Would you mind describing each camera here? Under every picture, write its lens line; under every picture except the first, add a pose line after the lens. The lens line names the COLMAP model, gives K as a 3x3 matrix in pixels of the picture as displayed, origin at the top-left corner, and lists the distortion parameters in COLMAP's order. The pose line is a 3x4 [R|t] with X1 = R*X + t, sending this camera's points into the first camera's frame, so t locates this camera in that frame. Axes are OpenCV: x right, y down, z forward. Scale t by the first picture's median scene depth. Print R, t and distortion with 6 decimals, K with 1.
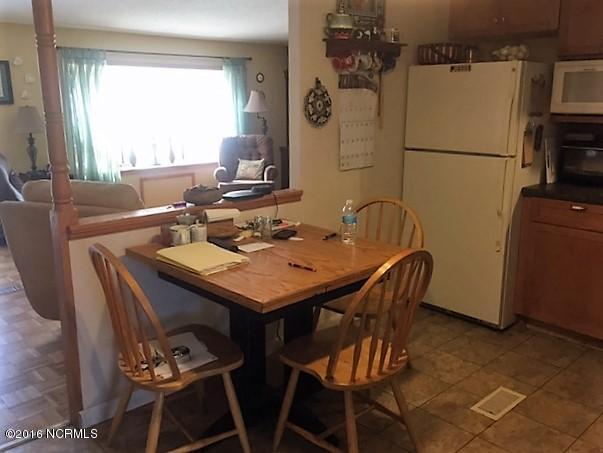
lens RADIAL K [[545.7, 0, 301.5], [0, 545.7, 226.5], [0, 0, 1]] dist [0.089493, -0.002293]
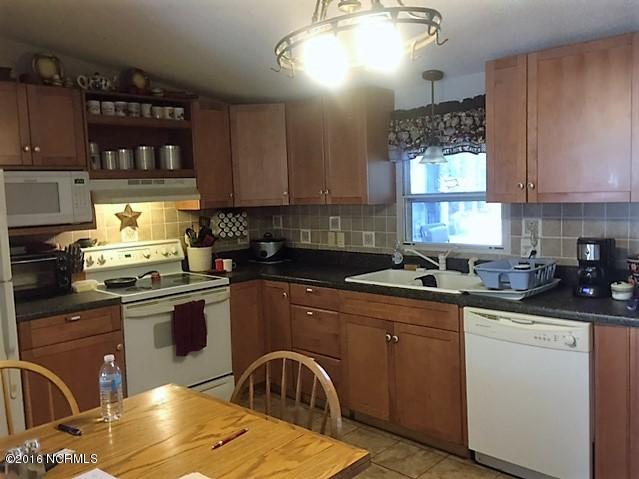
lens RADIAL K [[578.3, 0, 319.5], [0, 578.3, 239.5], [0, 0, 1]] dist [0.089493, -0.002293]
pose [[-0.031259, -0.097393, 0.994755, -0.747729], [0.264547, 0.958942, 0.102199, -0.226443], [-0.963866, 0.266354, -0.004210, 0.812692]]
